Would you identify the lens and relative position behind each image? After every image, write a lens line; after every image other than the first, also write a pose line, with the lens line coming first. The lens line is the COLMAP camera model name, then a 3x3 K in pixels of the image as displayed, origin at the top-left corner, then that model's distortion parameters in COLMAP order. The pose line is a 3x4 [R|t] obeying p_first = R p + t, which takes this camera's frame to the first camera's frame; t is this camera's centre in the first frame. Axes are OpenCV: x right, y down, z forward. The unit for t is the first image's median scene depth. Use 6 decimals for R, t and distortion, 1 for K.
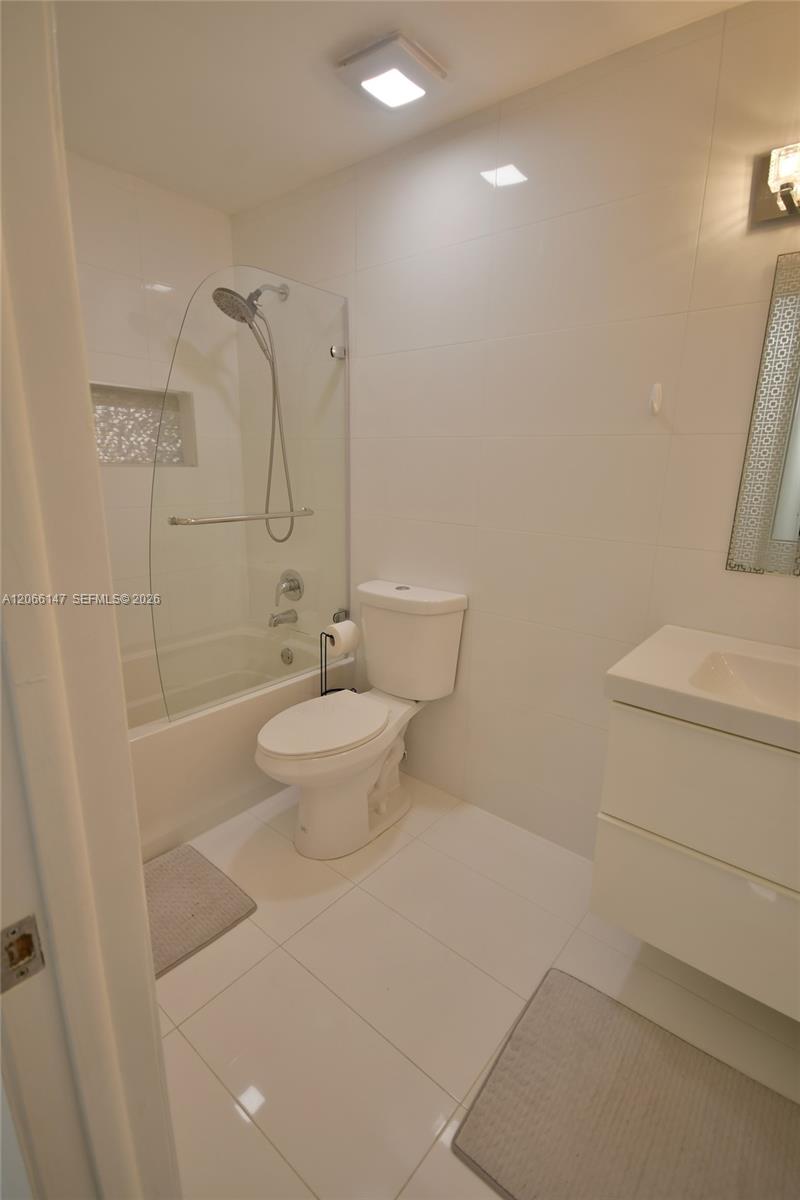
lens RADIAL K [[582.6, 0, 407.2], [0, 582.6, 604.4], [0, 0, 1]] dist [0.005550, 0.000440]
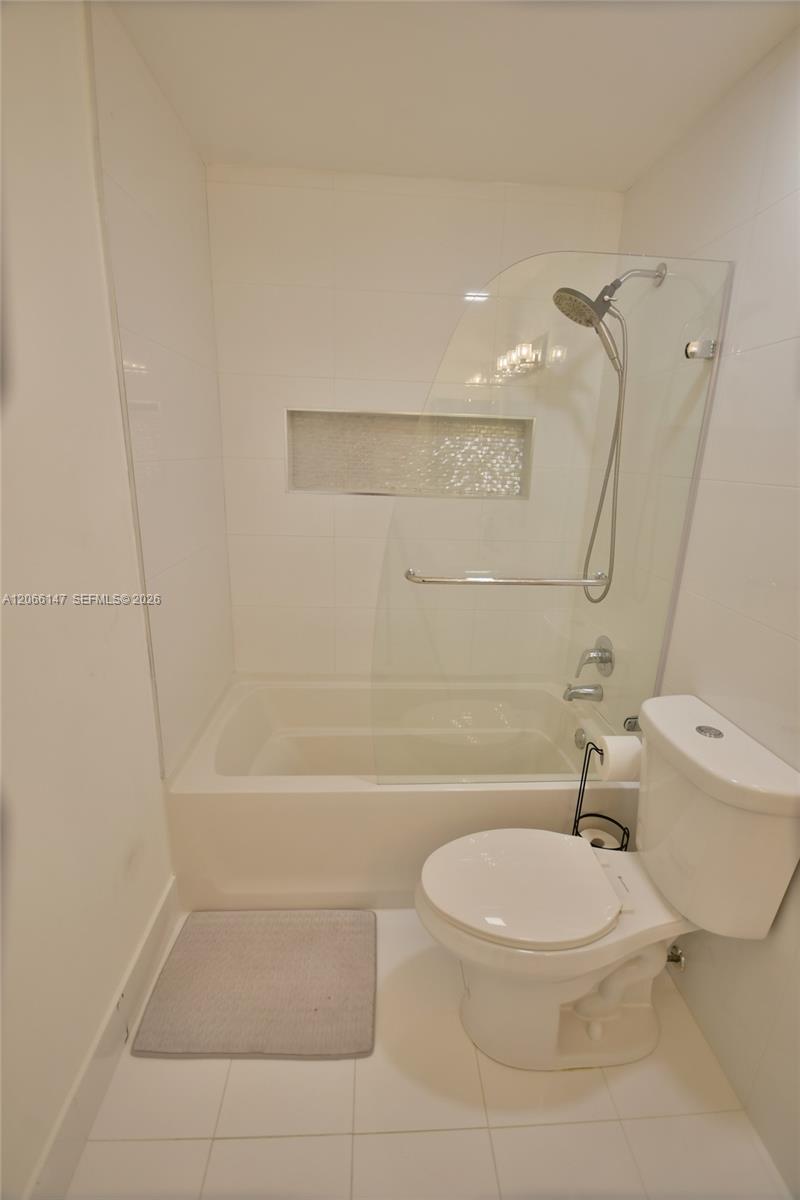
lens RADIAL K [[532.6, 0, 399.9], [0, 532.6, 600.0], [0, 0, 1]] dist [-0.004616, -0.001072]
pose [[0.670567, 0.201238, -0.714034, 0.133031], [-0.192433, 0.976744, 0.094560, -0.140776], [0.716457, 0.073995, 0.693696, 0.344268]]
